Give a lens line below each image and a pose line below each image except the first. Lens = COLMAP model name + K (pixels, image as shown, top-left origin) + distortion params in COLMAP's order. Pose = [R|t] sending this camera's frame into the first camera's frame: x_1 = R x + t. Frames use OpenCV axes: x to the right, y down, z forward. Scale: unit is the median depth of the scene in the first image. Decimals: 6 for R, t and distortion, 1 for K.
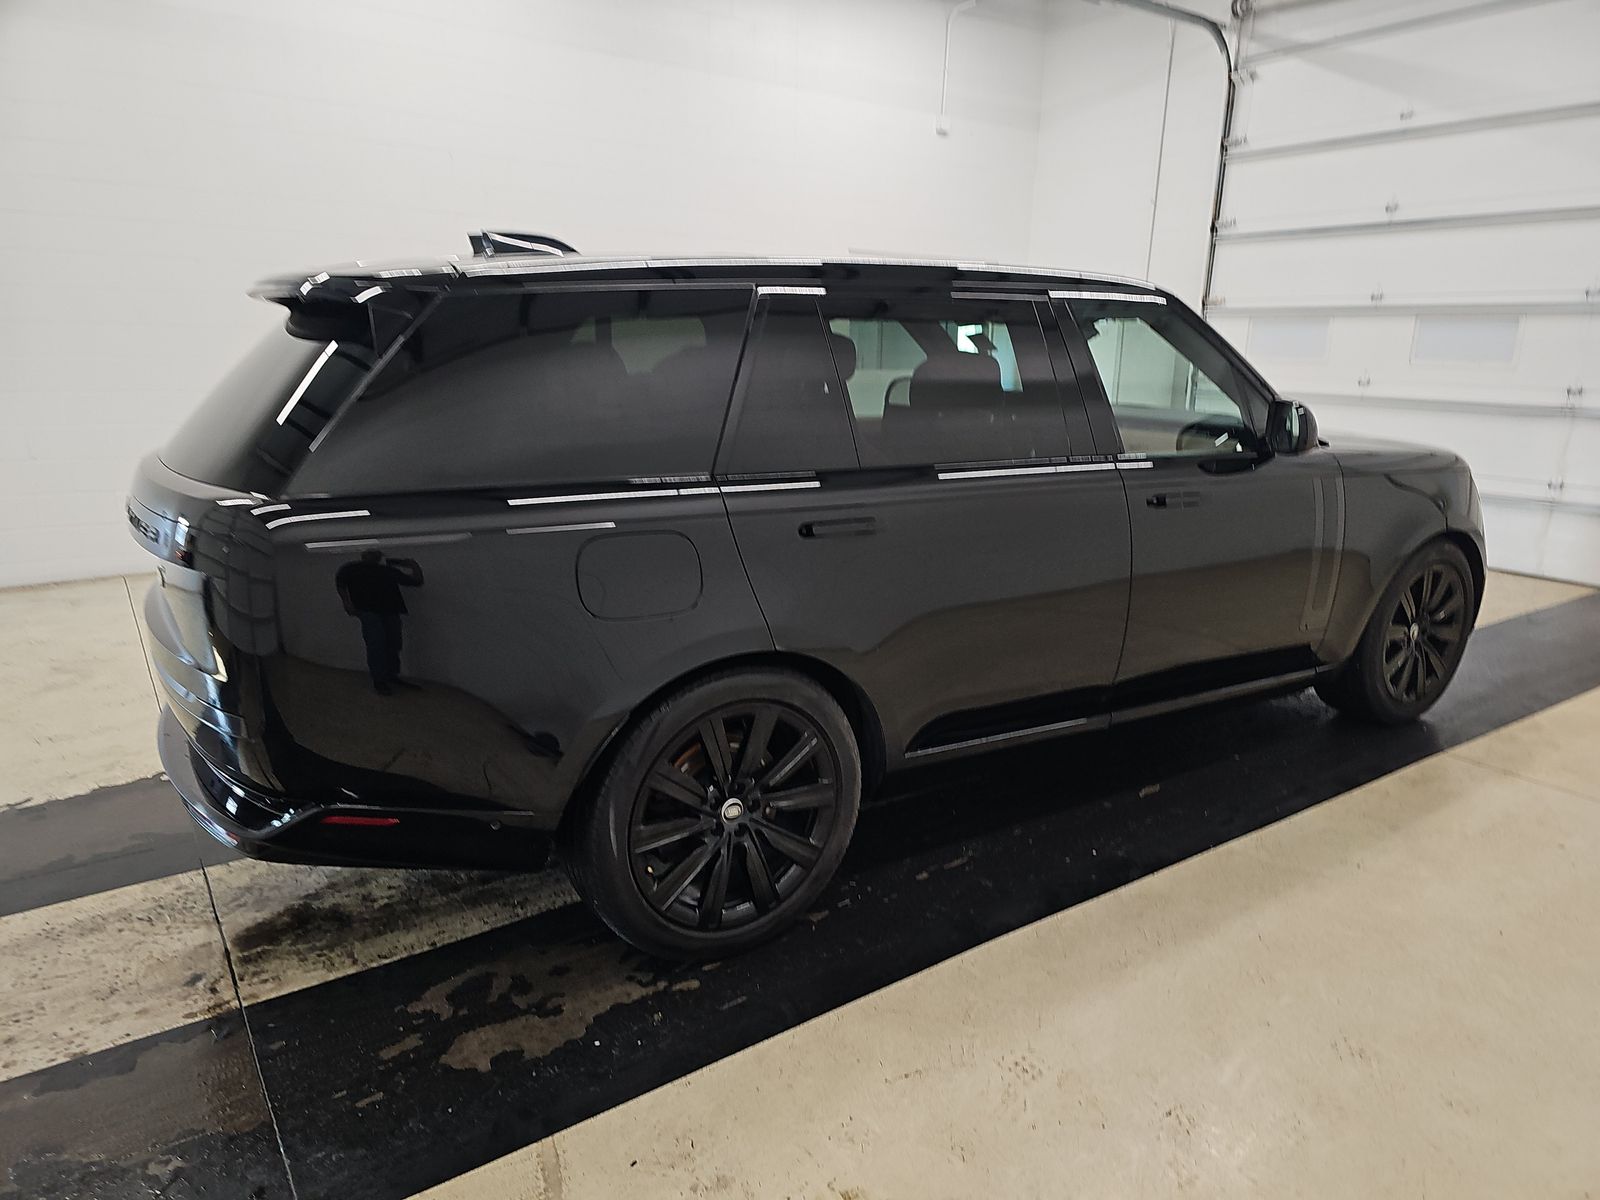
lens RADIAL K [[1049.9, 0, 787.4], [0, 1049.9, 610.2], [0, 0, 1]] dist [0.003378, -0.000294]
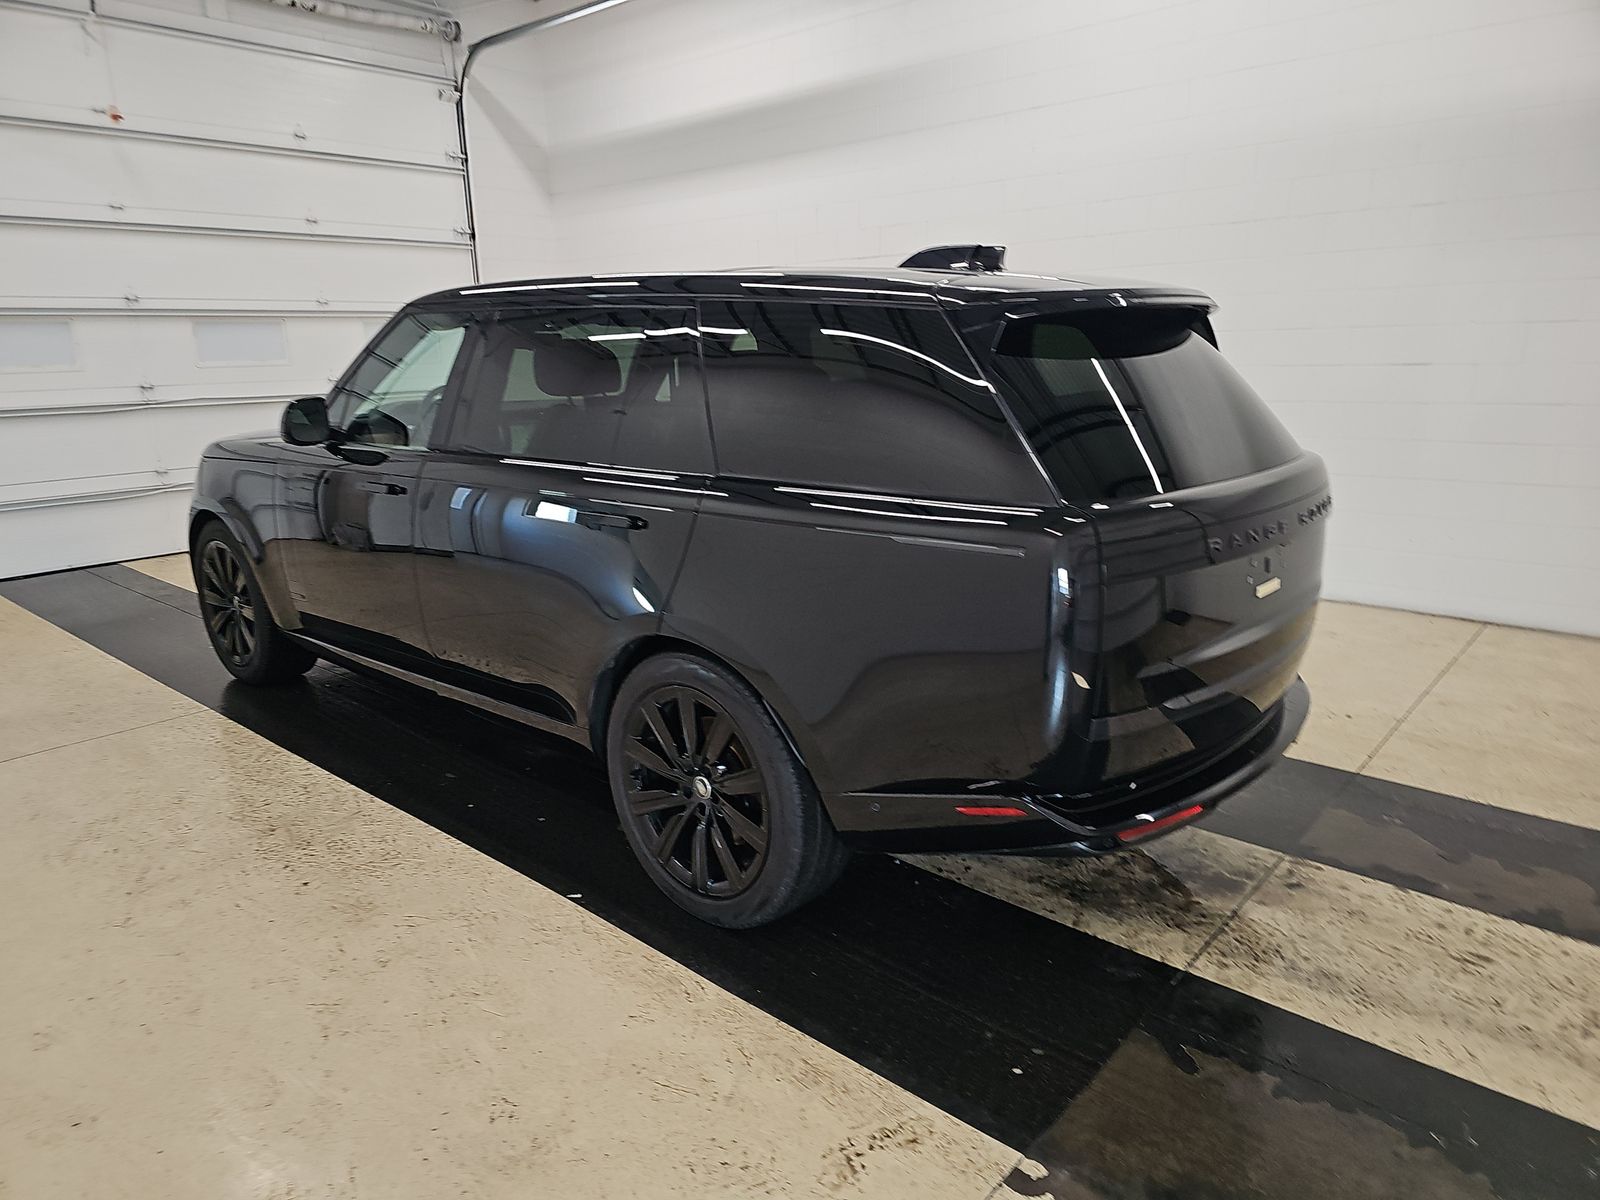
lens RADIAL K [[1055.6, 0, 800.0], [0, 1055.6, 600.0], [0, 0, 1]] dist [0.054656, -0.057777]
pose [[-0.260171, -0.238676, 0.935599, -1.368117], [0.247881, 0.919983, 0.303622, -0.418590], [-0.933202, 0.310911, -0.180189, 1.524640]]
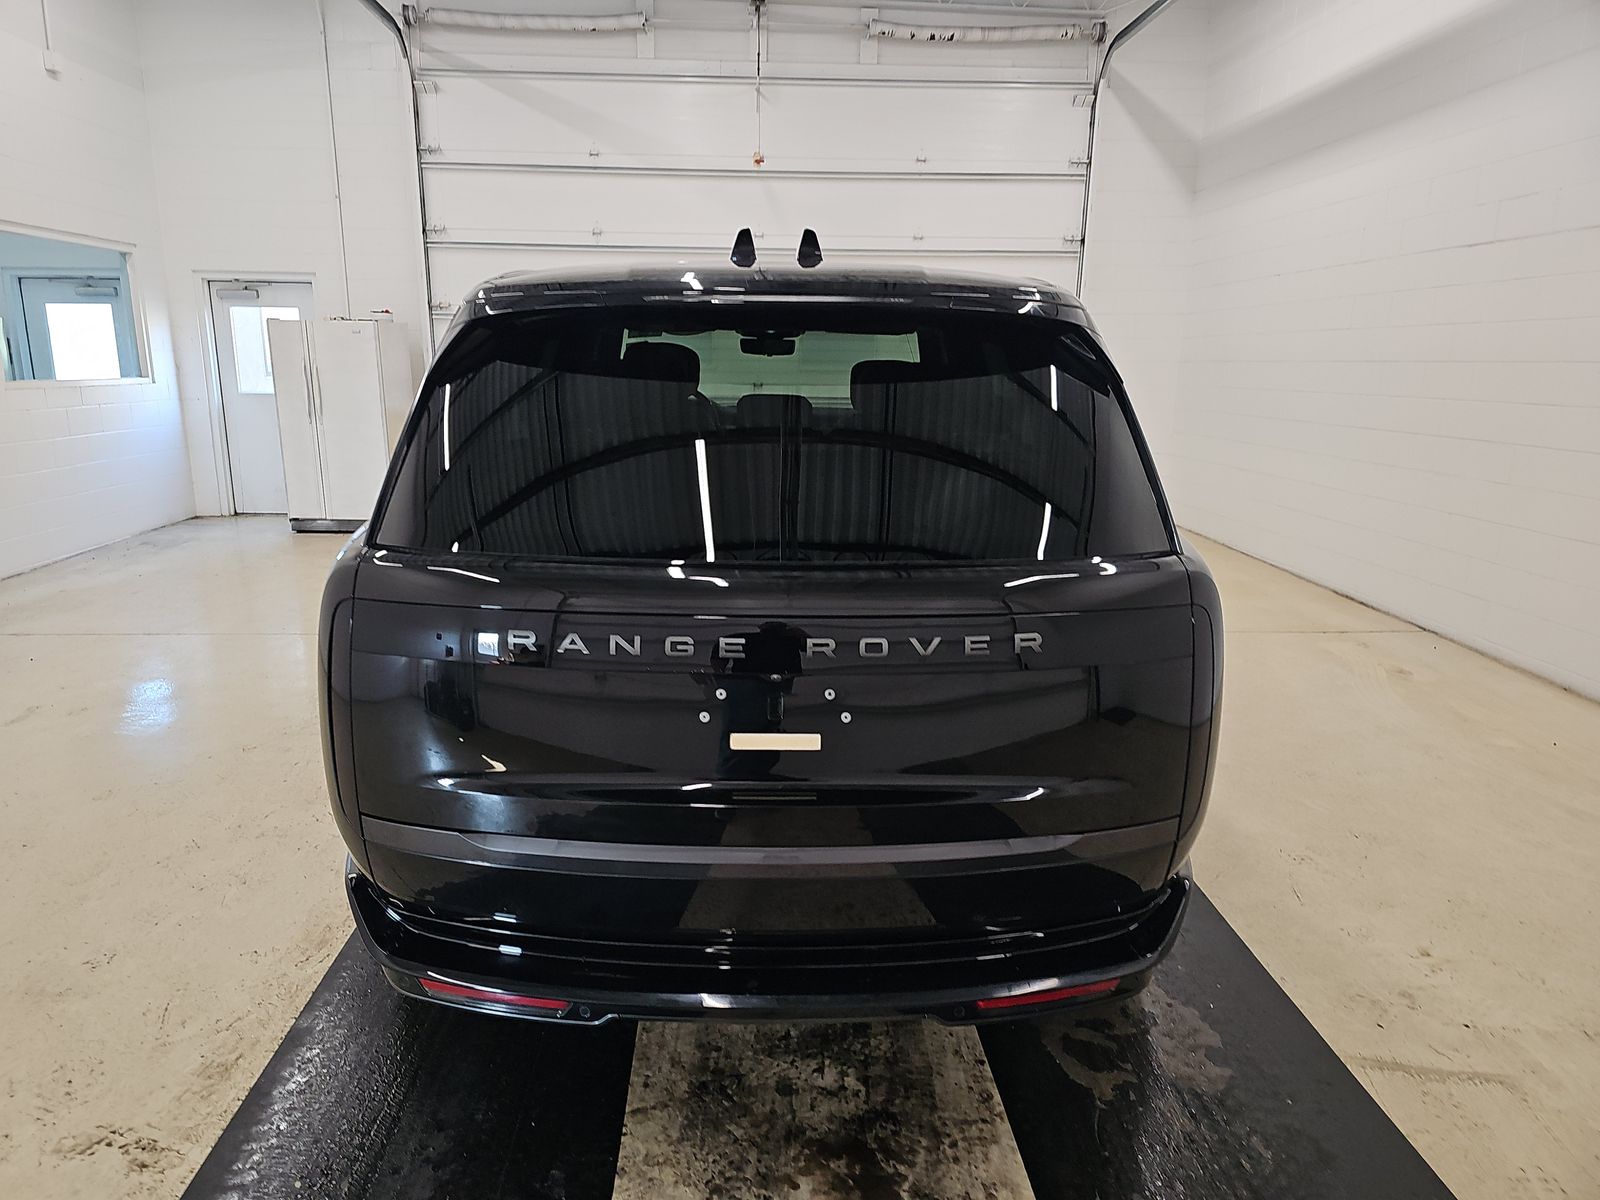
lens RADIAL K [[1049.9, 0, 787.4], [0, 1049.9, 610.2], [0, 0, 1]] dist [0.003378, -0.000294]
pose [[0.531291, -0.208718, 0.821077, -1.042524], [0.205581, 0.971972, 0.114050, -0.171006], [-0.821868, 0.108204, 0.559308, 0.602034]]
